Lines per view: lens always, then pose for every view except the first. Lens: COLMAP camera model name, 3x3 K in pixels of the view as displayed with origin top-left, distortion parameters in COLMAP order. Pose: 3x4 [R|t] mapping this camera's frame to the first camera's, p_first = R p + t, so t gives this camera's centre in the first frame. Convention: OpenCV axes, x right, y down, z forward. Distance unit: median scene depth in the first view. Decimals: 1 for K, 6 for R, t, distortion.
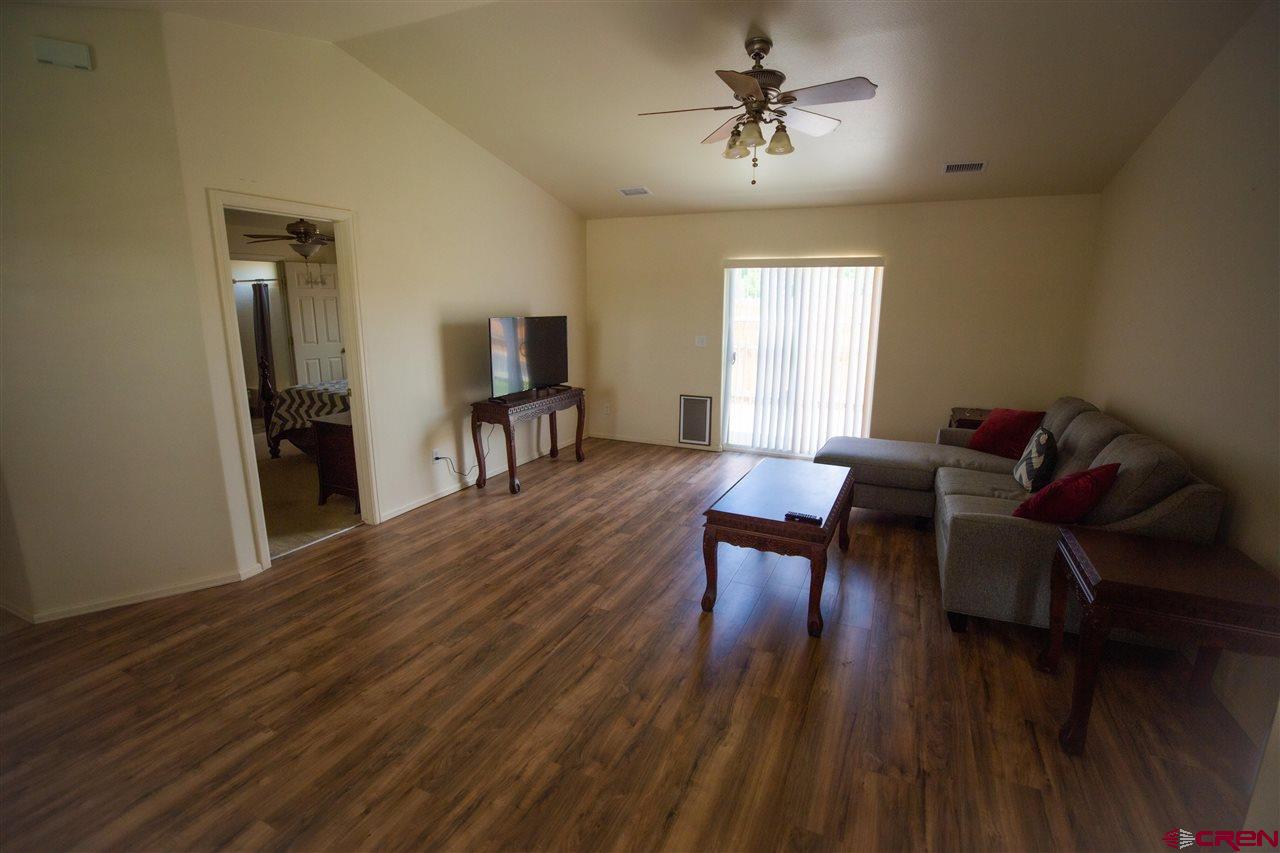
lens RADIAL K [[582.5, 0, 637.8], [0, 582.5, 426.9], [0, 0, 1]] dist [-0.043922, 0.012325]
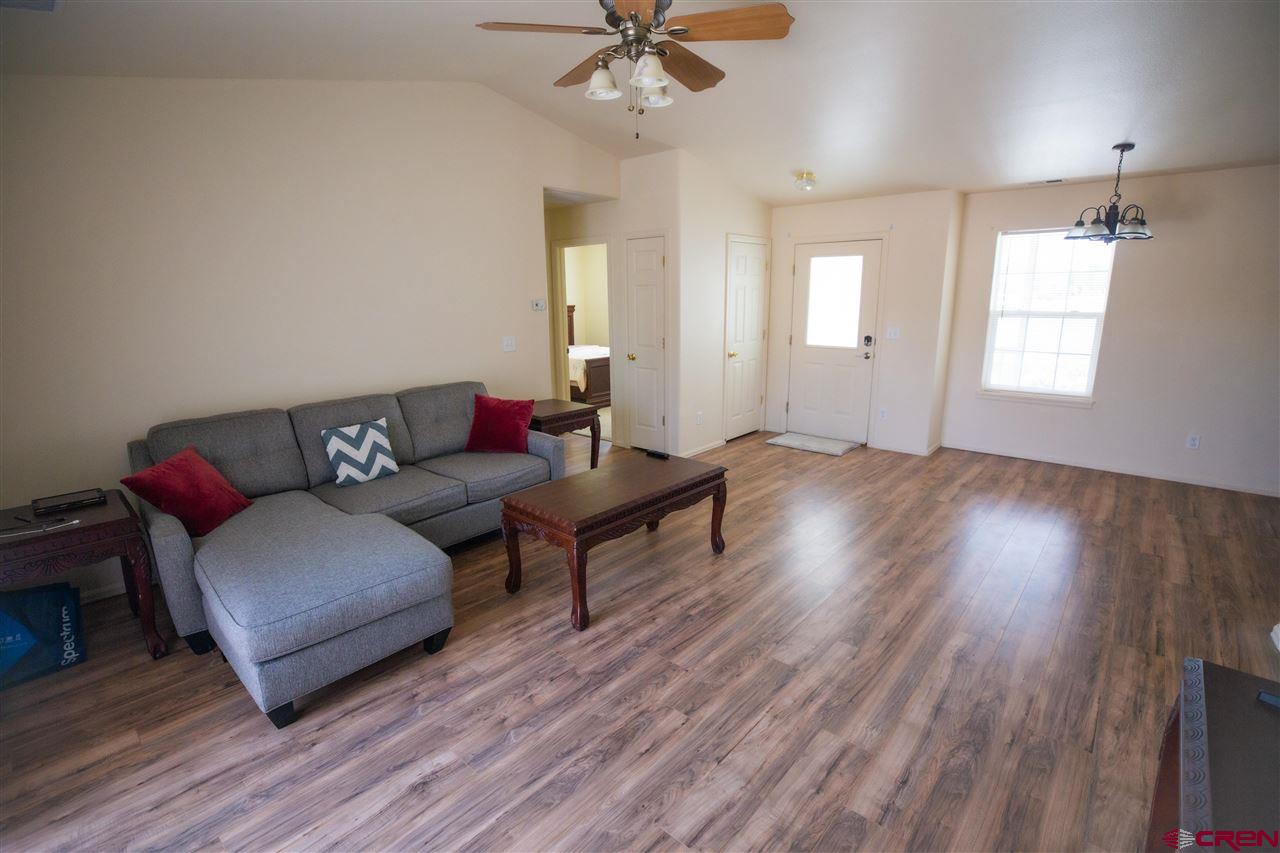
lens RADIAL K [[582.5, 0, 637.8], [0, 582.5, 426.9], [0, 0, 1]] dist [-0.043922, 0.012325]
pose [[-0.954748, -0.062052, 0.290870, -0.033162], [0.067520, 0.907236, 0.415167, -0.274730], [-0.289650, 0.416019, -0.861992, 1.279995]]
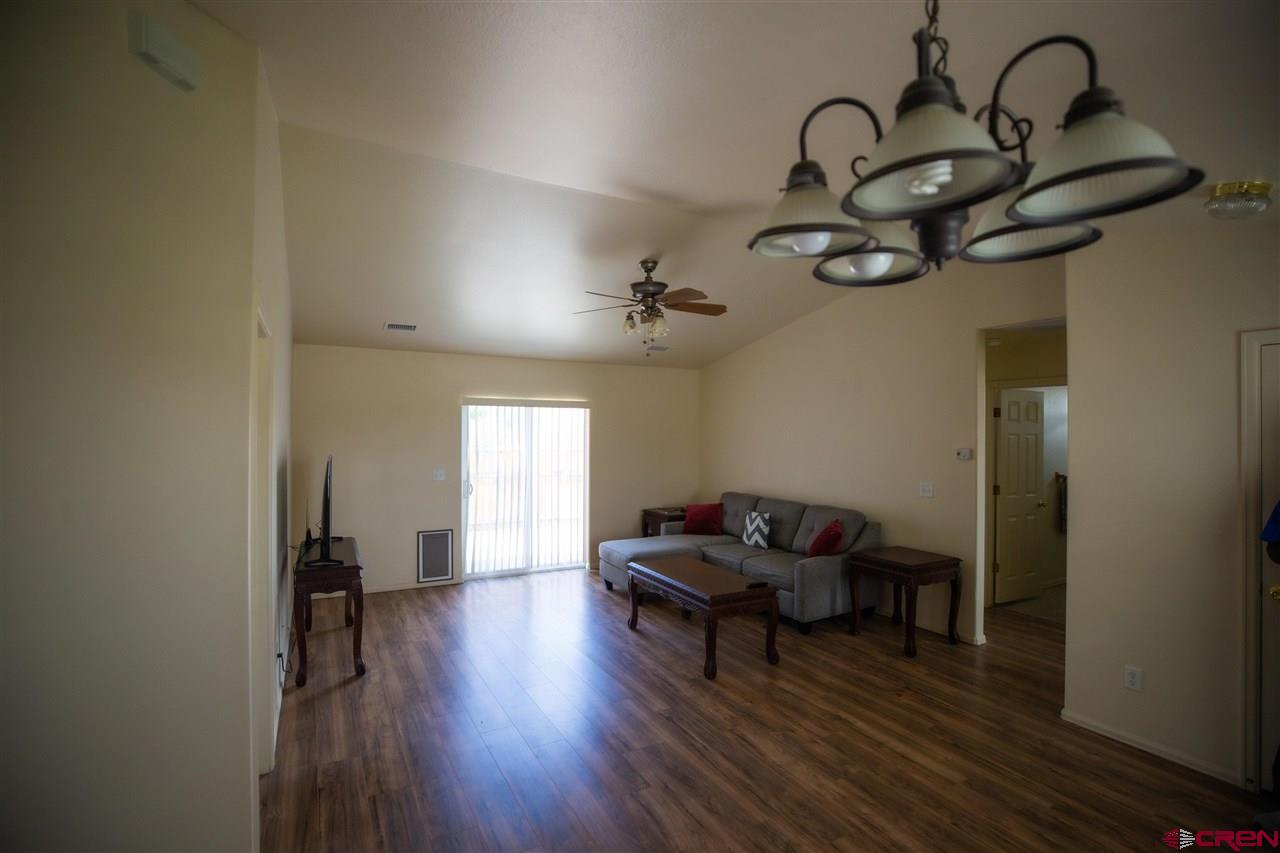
lens RADIAL K [[582.5, 0, 637.8], [0, 582.5, 426.9], [0, 0, 1]] dist [-0.043922, 0.012325]
pose [[0.591237, 0.003602, 0.806490, -0.652372], [0.165072, 0.978279, -0.125384, -0.061074], [-0.789424, 0.207260, 0.577800, 0.178915]]
